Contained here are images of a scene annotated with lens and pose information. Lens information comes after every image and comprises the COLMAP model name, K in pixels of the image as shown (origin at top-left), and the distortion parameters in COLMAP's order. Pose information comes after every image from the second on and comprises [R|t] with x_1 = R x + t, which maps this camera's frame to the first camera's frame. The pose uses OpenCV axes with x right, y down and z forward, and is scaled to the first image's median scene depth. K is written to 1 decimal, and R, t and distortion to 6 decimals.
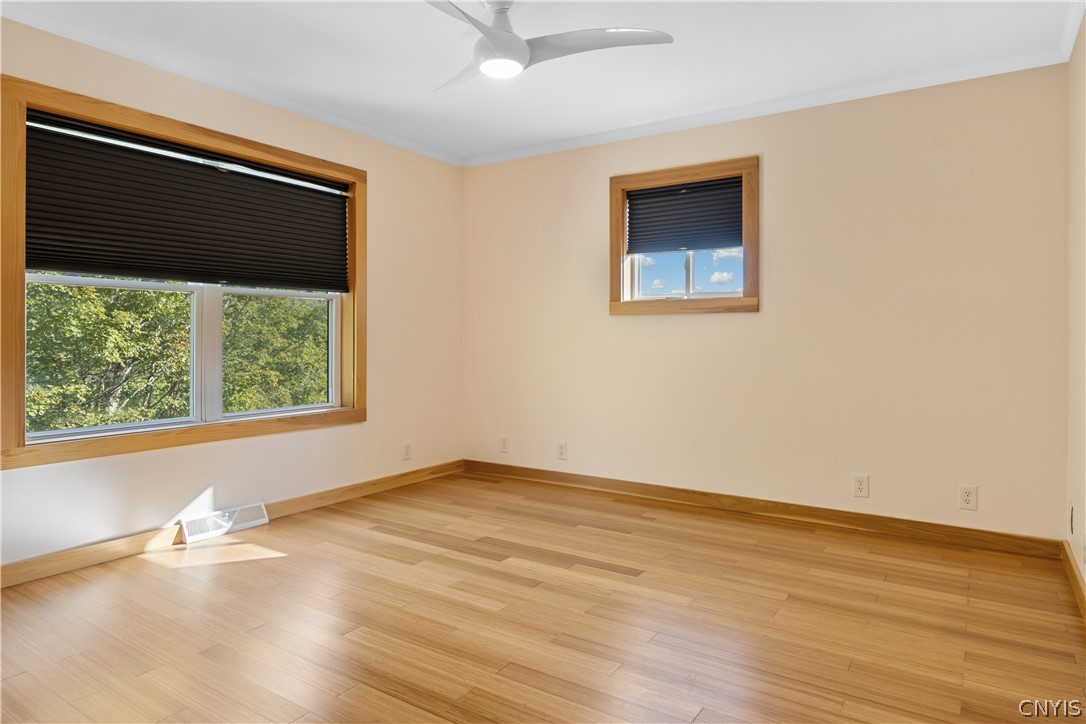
lens RADIAL K [[672.4, 0, 545.1], [0, 672.4, 338.2], [0, 0, 1]] dist [0.000242, 0.000042]
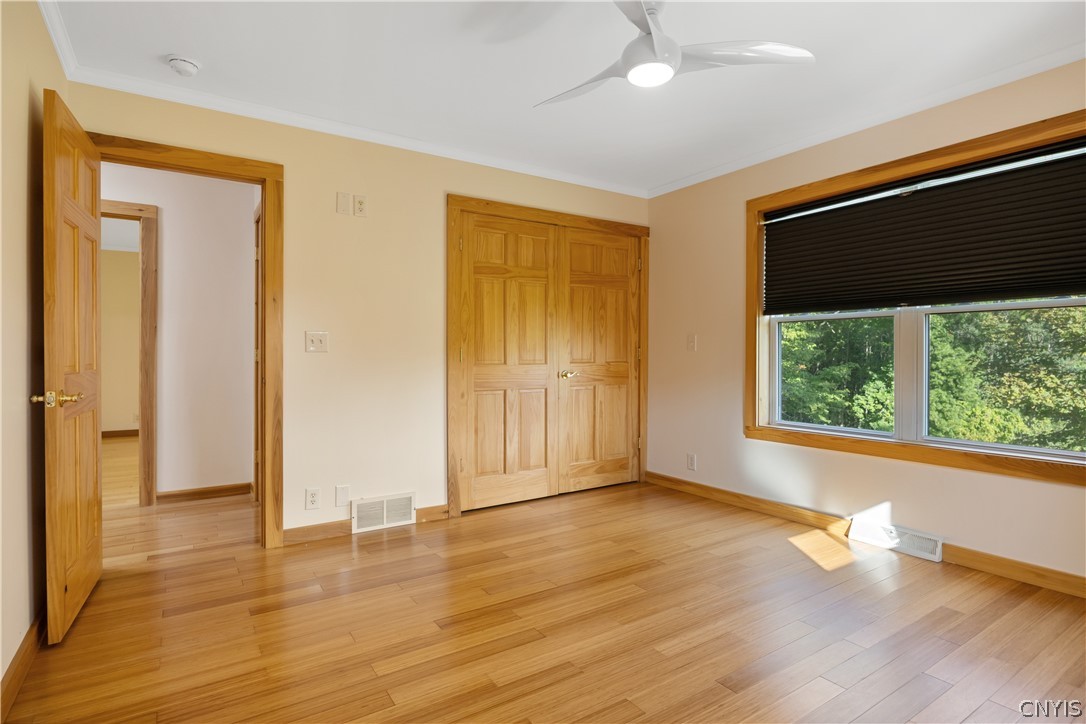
lens RADIAL K [[549.6, 0, 543.0], [0, 549.6, 362.0], [0, 0, 1]] dist [-0.003771, -0.000972]
pose [[-0.390709, 0.006385, -0.920492, 0.607544], [-0.003646, 0.999957, 0.008483, -0.002448], [0.920507, 0.006670, -0.390669, 1.004326]]
